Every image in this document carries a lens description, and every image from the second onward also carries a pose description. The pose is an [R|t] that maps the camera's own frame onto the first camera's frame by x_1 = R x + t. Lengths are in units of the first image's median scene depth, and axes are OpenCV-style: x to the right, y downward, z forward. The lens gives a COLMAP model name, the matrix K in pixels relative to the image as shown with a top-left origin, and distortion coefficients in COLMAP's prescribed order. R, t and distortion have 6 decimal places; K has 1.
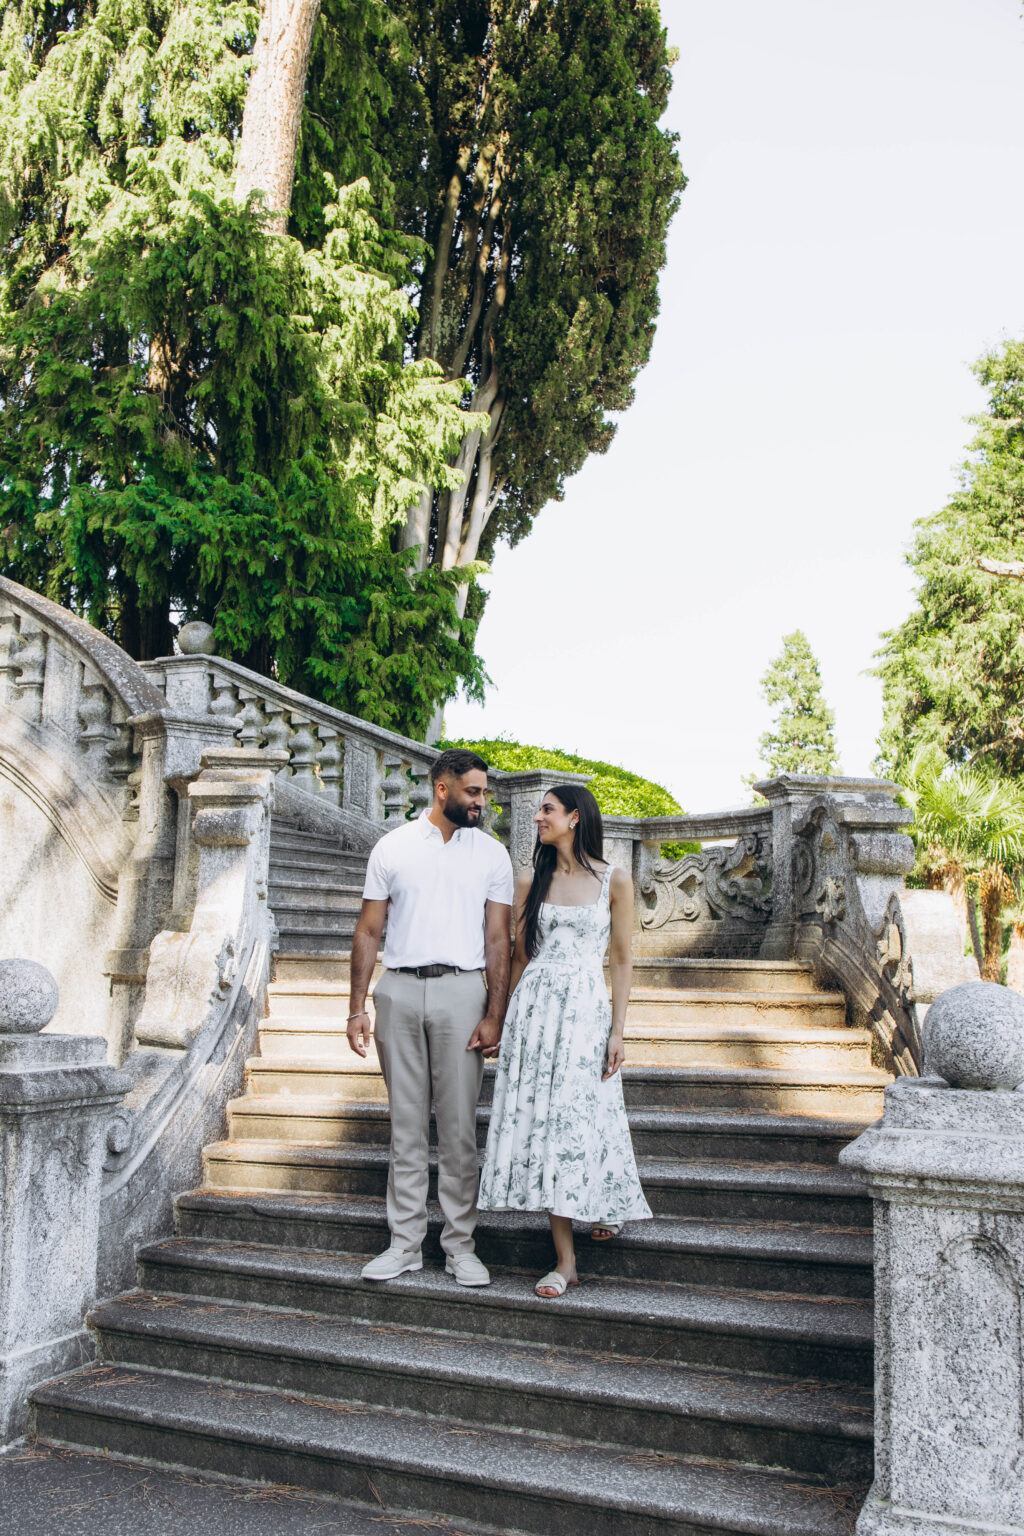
lens RADIAL K [[1412.4, 0, 512.0], [0, 1412.4, 768.0], [0, 0, 1]] dist [-0.031507, 0.020769]
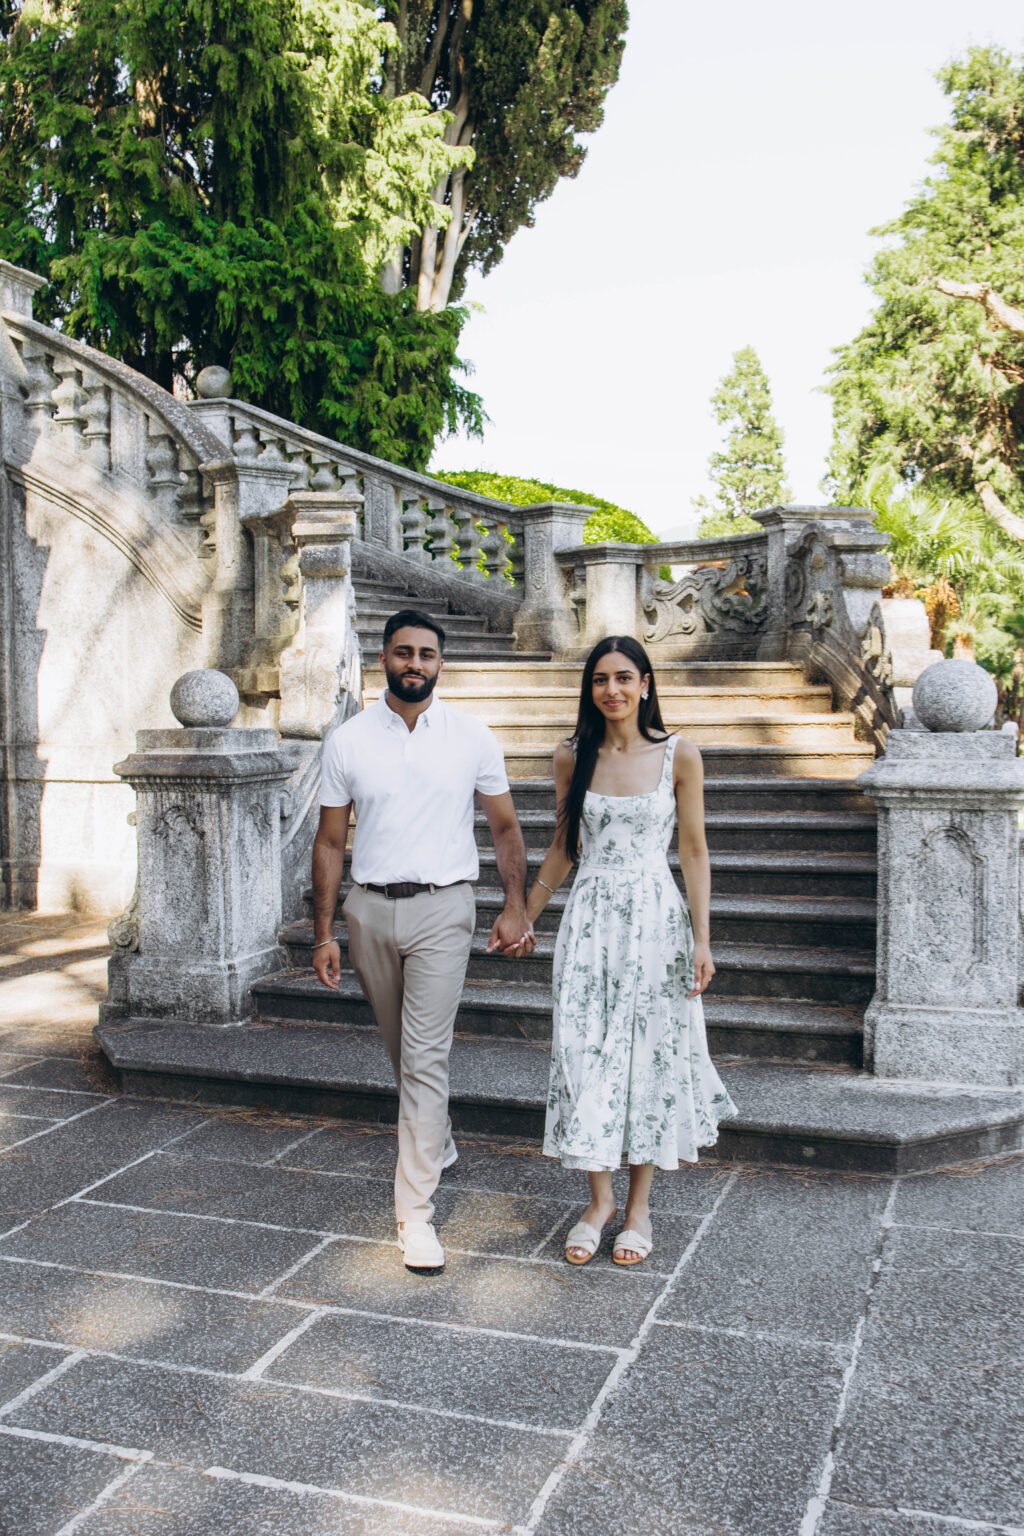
lens RADIAL K [[1511.1, 0, 512.0], [0, 1511.1, 768.0], [0, 0, 1]] dist [-0.002858, 0.005680]
pose [[0.997809, -0.031190, 0.058355, -0.075853], [0.020022, 0.982911, 0.182987, -0.010366], [-0.063065, -0.181417, 0.981382, -0.181636]]
